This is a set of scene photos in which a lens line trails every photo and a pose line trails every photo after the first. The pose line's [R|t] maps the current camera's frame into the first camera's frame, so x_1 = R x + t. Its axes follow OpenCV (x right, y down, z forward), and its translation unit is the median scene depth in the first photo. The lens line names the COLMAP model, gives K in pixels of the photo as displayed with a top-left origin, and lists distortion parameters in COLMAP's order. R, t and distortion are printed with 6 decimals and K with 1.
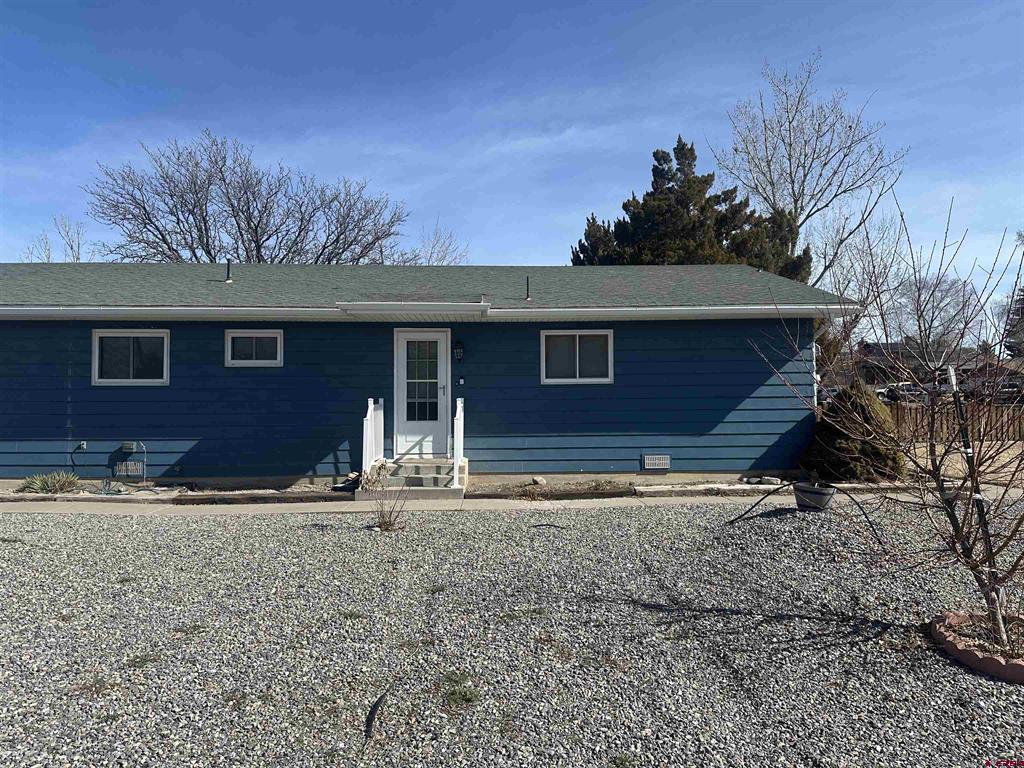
lens RADIAL K [[738.3, 0, 512.0], [0, 738.3, 384.0], [0, 0, 1]] dist [0.051262, -0.000322]
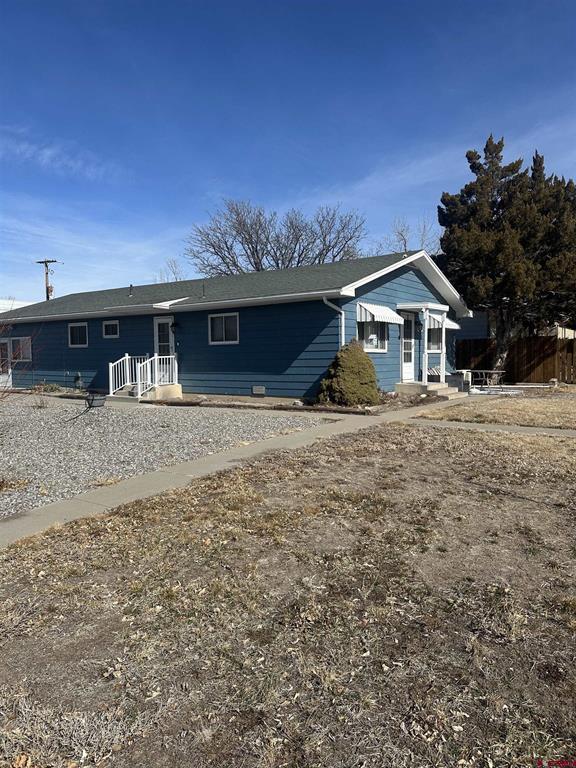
lens RADIAL K [[553.7, 0, 304.9], [0, 553.7, 384.1], [0, 0, 1]] dist [0.051262, -0.000322]
pose [[0.793890, 0.029521, -0.607345, 1.048262], [0.027340, 0.996078, 0.084153, -0.011686], [0.607447, -0.083413, 0.789969, 0.066284]]
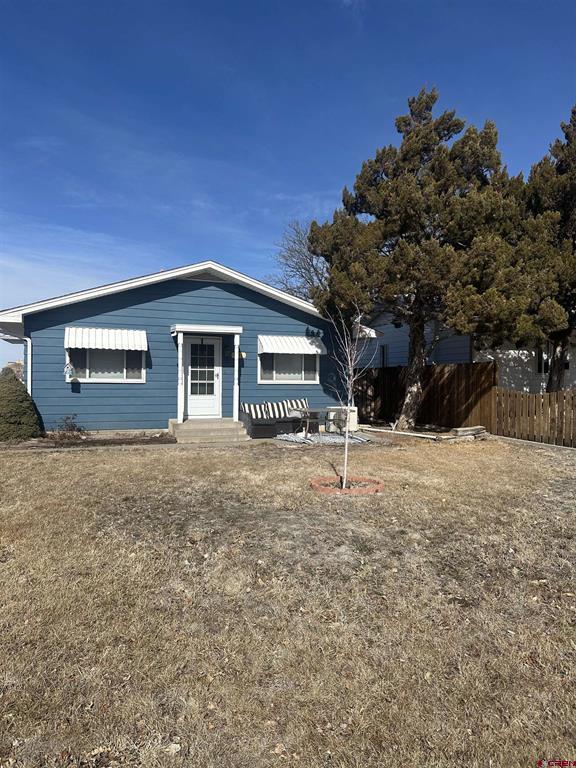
lens RADIAL K [[537.6, 0, 288.0], [0, 537.6, 384.0], [0, 0, 1]] dist [0.036097, -0.000662]
pose [[0.284242, 0.017636, -0.958590, 1.549370], [0.029746, 0.999187, 0.027203, 0.010404], [0.958291, -0.036246, 0.283486, 1.204874]]
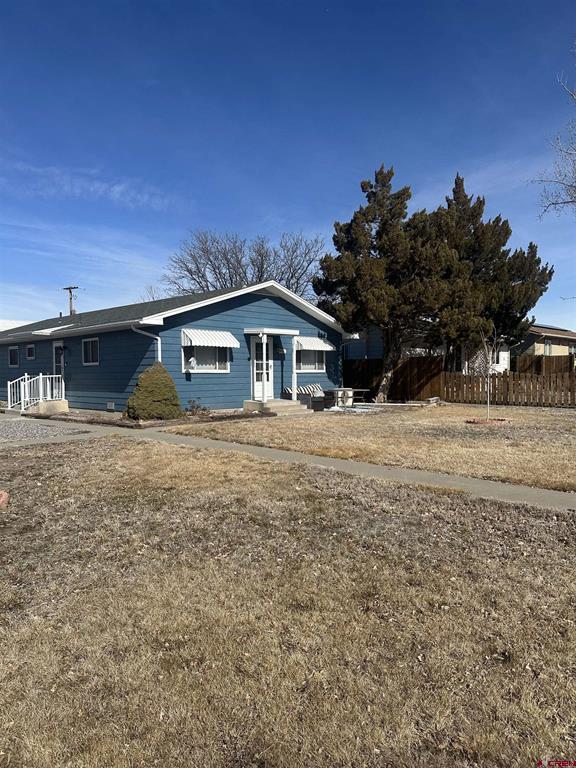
lens RADIAL K [[543.3, 0, 288.0], [0, 543.3, 384.0], [0, 0, 1]] dist [0.127516, -0.104224]
pose [[0.675241, 0.016952, -0.737403, 1.570142], [0.032988, 0.998041, 0.053152, -0.012265], [0.736859, -0.060216, 0.673359, 0.377230]]
